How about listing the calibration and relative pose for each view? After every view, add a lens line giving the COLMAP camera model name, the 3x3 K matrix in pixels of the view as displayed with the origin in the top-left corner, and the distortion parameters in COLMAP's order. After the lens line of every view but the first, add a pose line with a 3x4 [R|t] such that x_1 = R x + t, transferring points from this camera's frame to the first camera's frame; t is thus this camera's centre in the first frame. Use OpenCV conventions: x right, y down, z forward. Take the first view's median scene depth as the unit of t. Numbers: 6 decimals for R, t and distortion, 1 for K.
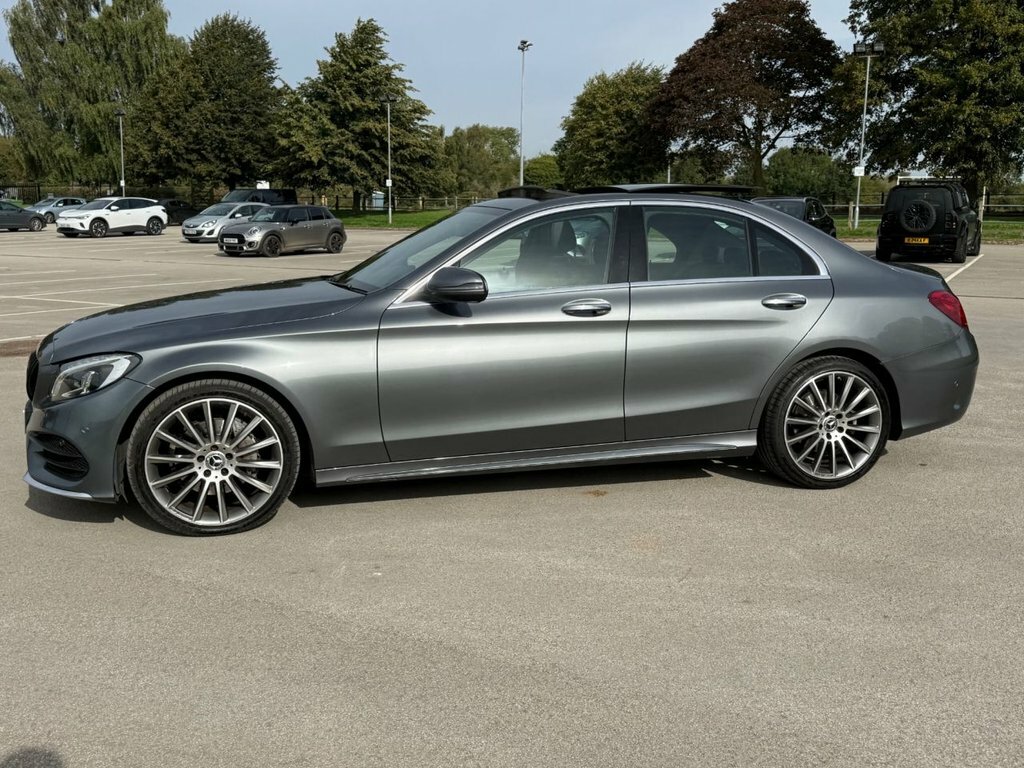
lens RADIAL K [[977.4, 0, 515.4], [0, 977.4, 380.4], [0, 0, 1]] dist [0.195819, -0.440343]
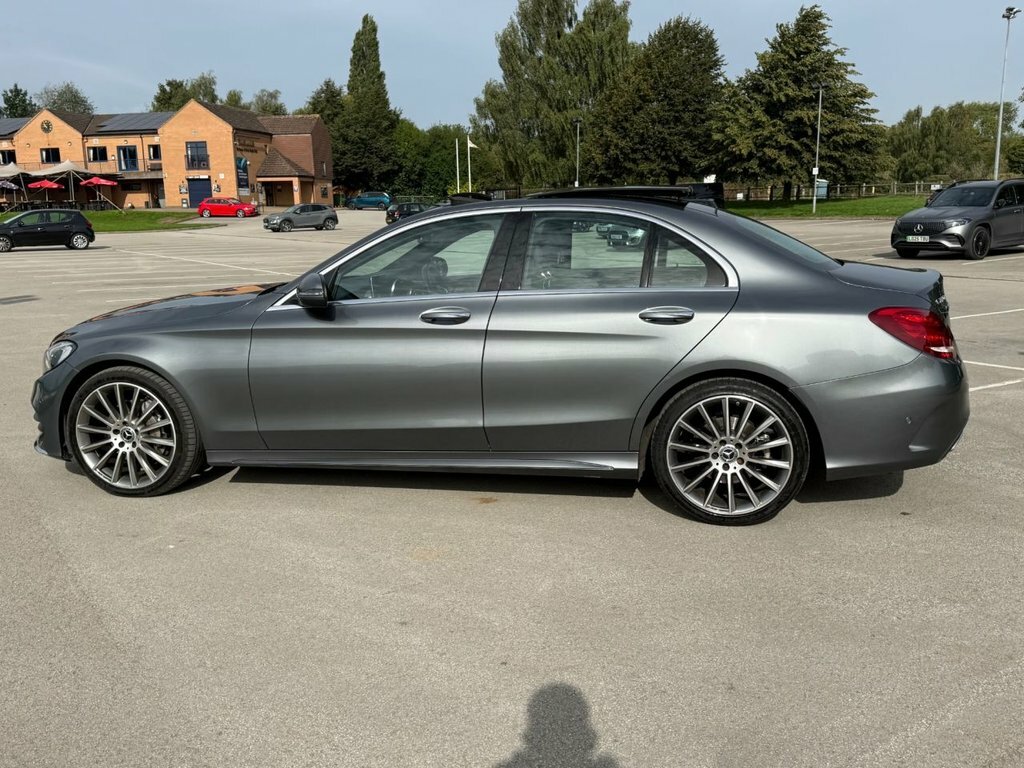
lens RADIAL K [[945.8, 0, 515.6], [0, 945.8, 390.0], [0, 0, 1]] dist [0.160972, -0.331452]
pose [[0.891117, 0.065918, -0.448960, 0.055628], [-0.054917, 0.997787, 0.037498, -0.003668], [0.450438, -0.008760, 0.892765, 0.015684]]
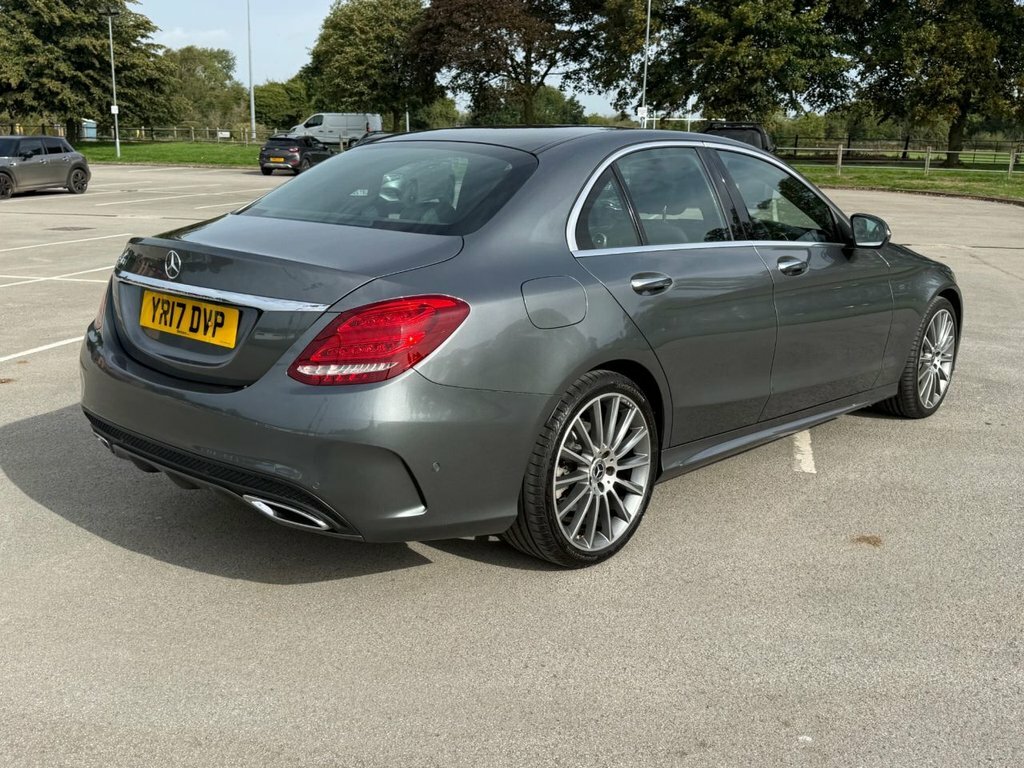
lens RADIAL K [[1005.0, 0, 519.4], [0, 1005.0, 401.6], [0, 0, 1]] dist [0.144477, -0.283182]
pose [[0.964077, -0.053552, 0.260170, -0.038113], [0.033820, 0.996242, 0.079738, -0.006274], [-0.263462, -0.068074, 0.962265, 0.034490]]
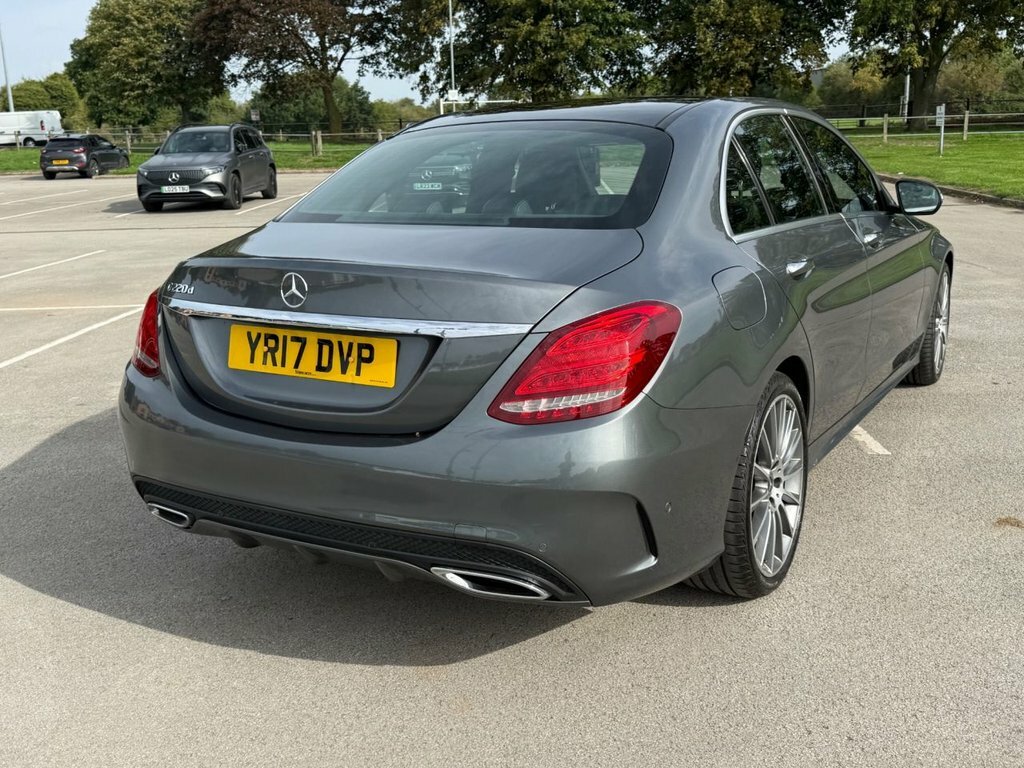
lens RADIAL K [[1009.0, 0, 522.9], [0, 1009.0, 396.1], [0, 0, 1]] dist [0.132383, -0.279063]
pose [[0.887922, -0.146325, 0.436101, -0.055261], [0.112950, 0.988386, 0.101663, -0.009180], [-0.445912, -0.041011, 0.894137, 0.052055]]
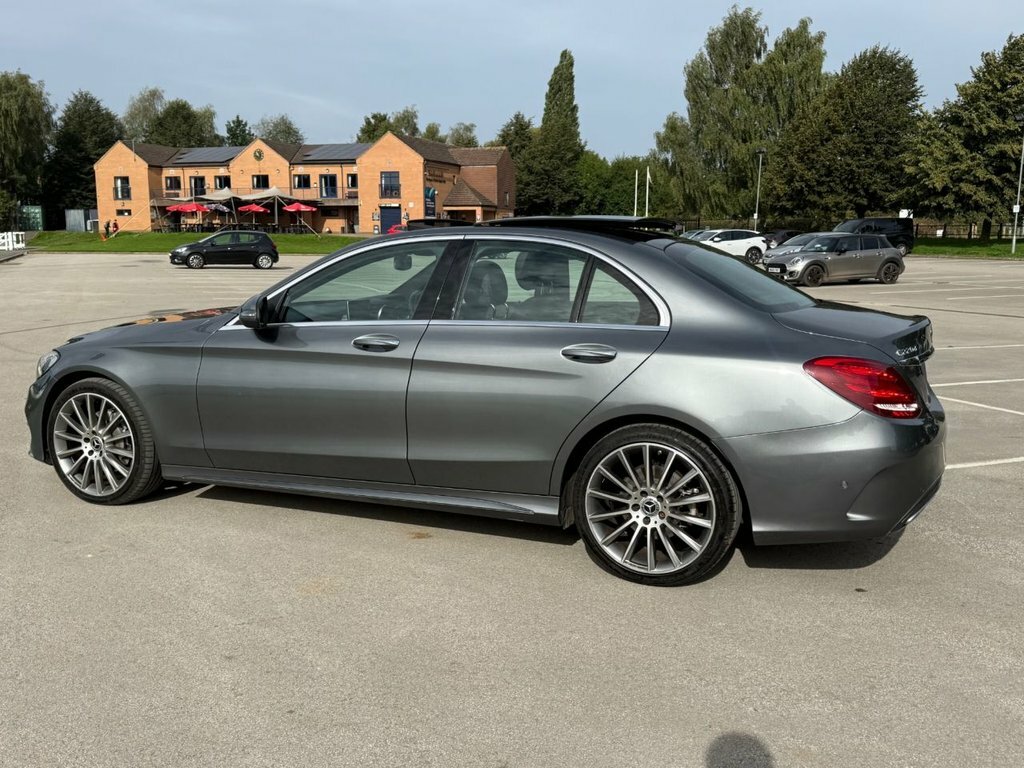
lens RADIAL K [[945.8, 0, 515.6], [0, 945.8, 390.0], [0, 0, 1]] dist [0.160972, -0.331452]
pose [[0.786947, 0.098866, -0.609048, 0.073760], [-0.107590, 0.993945, 0.022330, -0.006055], [0.607567, 0.047955, 0.792819, 0.031974]]
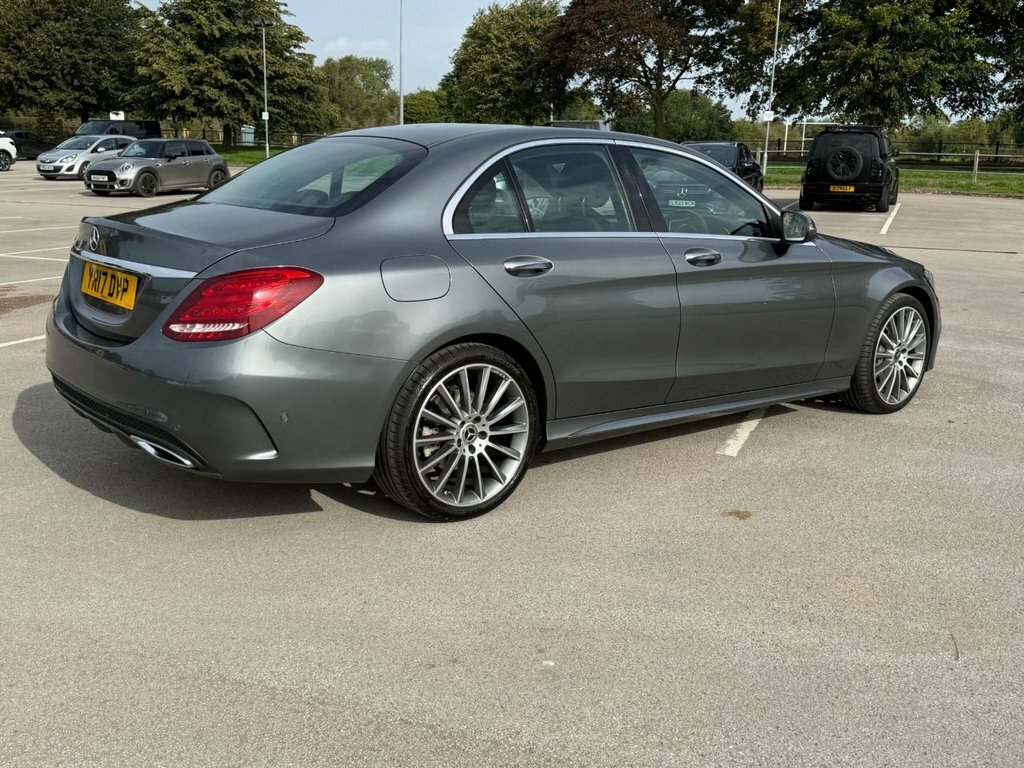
lens RADIAL K [[1002.1, 0, 516.8], [0, 1002.1, 388.9], [0, 0, 1]] dist [0.166707, -0.339473]
pose [[0.992153, -0.012689, 0.124385, -0.020113], [0.005189, 0.998158, 0.060440, -0.003721], [-0.124923, -0.059320, 0.990392, 0.023122]]
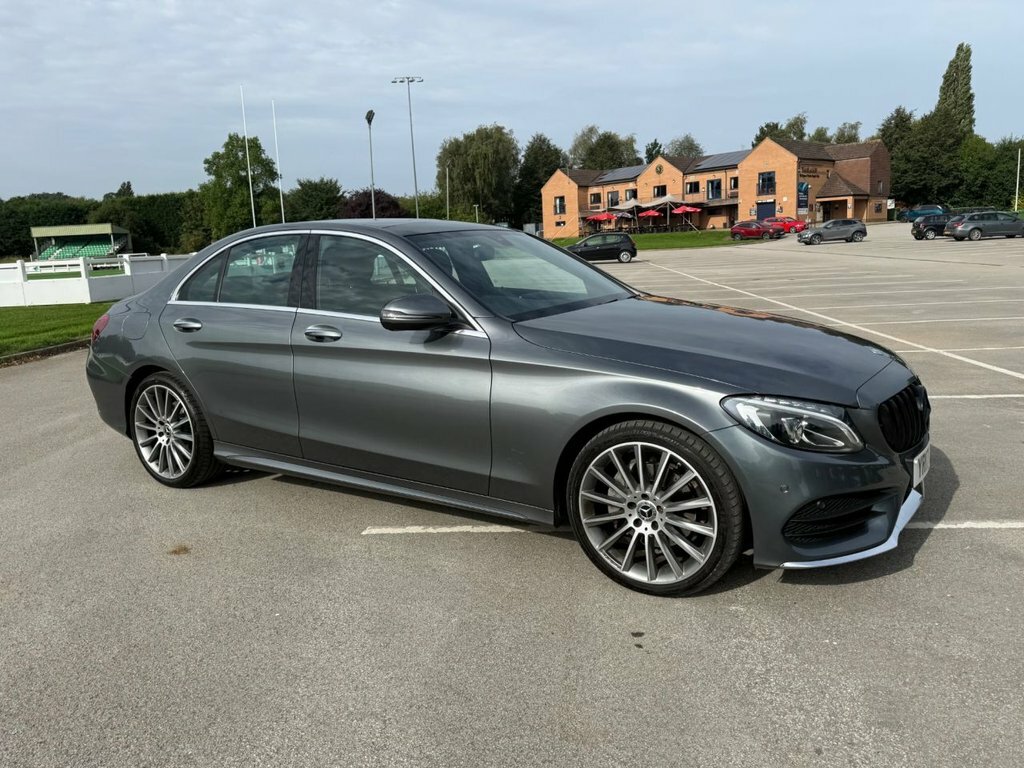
lens RADIAL K [[764.2, 0, 518.2], [0, 764.2, 381.2], [0, 0, 1]] dist [0.109136, -0.175940]
pose [[0.427503, 0.139496, -0.893186, 0.087674], [-0.107722, 0.988844, 0.102876, -0.015641], [0.897573, 0.052236, 0.437761, 0.099276]]
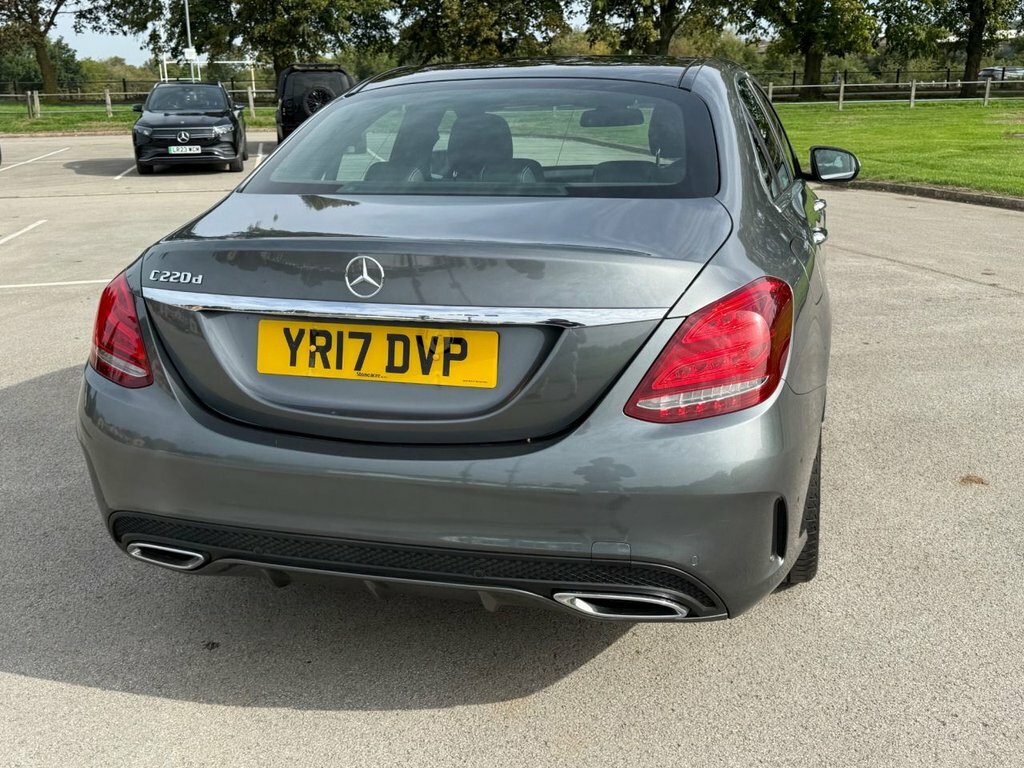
lens RADIAL K [[1014.4, 0, 522.2], [0, 1014.4, 382.4], [0, 0, 1]] dist [0.086154, -0.157721]
pose [[0.744707, -0.198108, 0.637310, -0.065689], [0.133029, 0.979828, 0.149133, -0.011750], [-0.653999, -0.026279, 0.756039, 0.066979]]
